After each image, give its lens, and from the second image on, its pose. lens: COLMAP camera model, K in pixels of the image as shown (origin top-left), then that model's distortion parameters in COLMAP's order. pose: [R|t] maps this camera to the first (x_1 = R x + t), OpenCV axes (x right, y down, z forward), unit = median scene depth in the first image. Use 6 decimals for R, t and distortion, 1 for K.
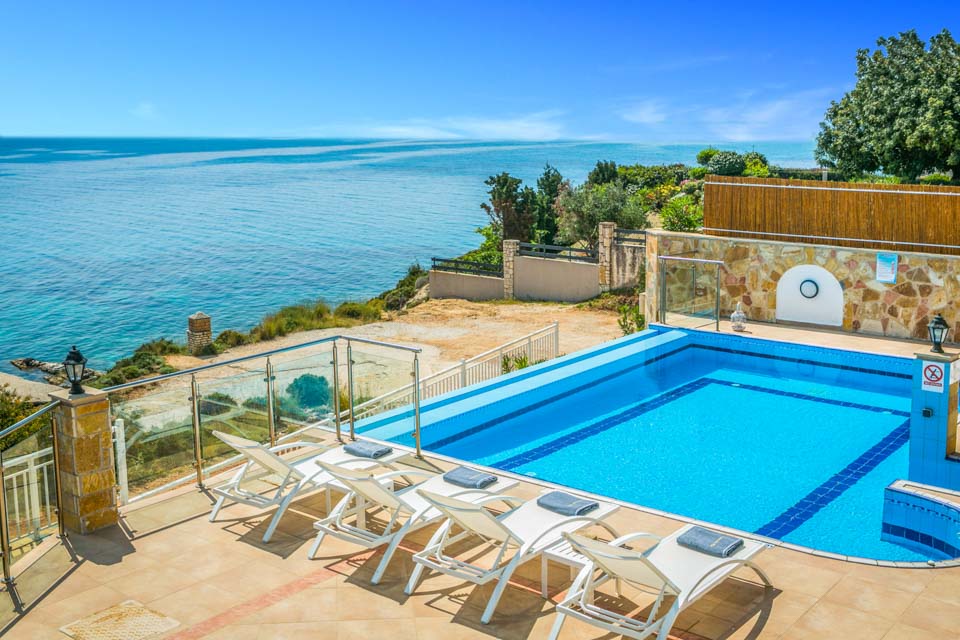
lens RADIAL K [[1027.3, 0, 479.6], [0, 1027.3, 317.8], [0, 0, 1]] dist [0.003557, 0.000000]
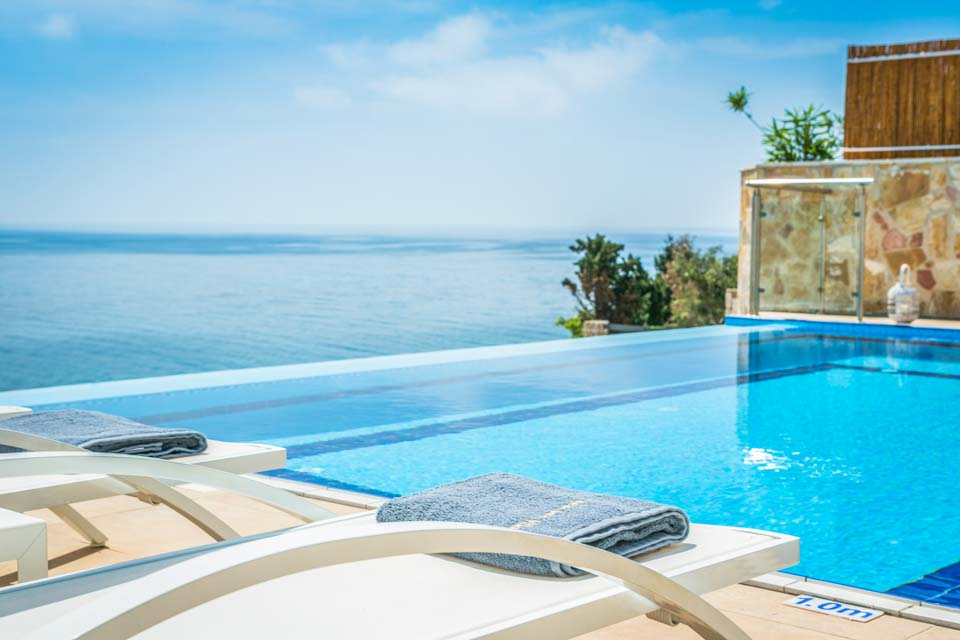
lens RADIAL K [[1443.9, 0, 480.5], [0, 1443.9, 321.0], [0, 0, 1]] dist [0.013271, 0.000000]
pose [[0.996739, 0.029948, -0.074926, 0.091499], [-0.037671, 0.993876, -0.103886, 0.081109], [0.071356, 0.106369, 0.991763, 0.269221]]
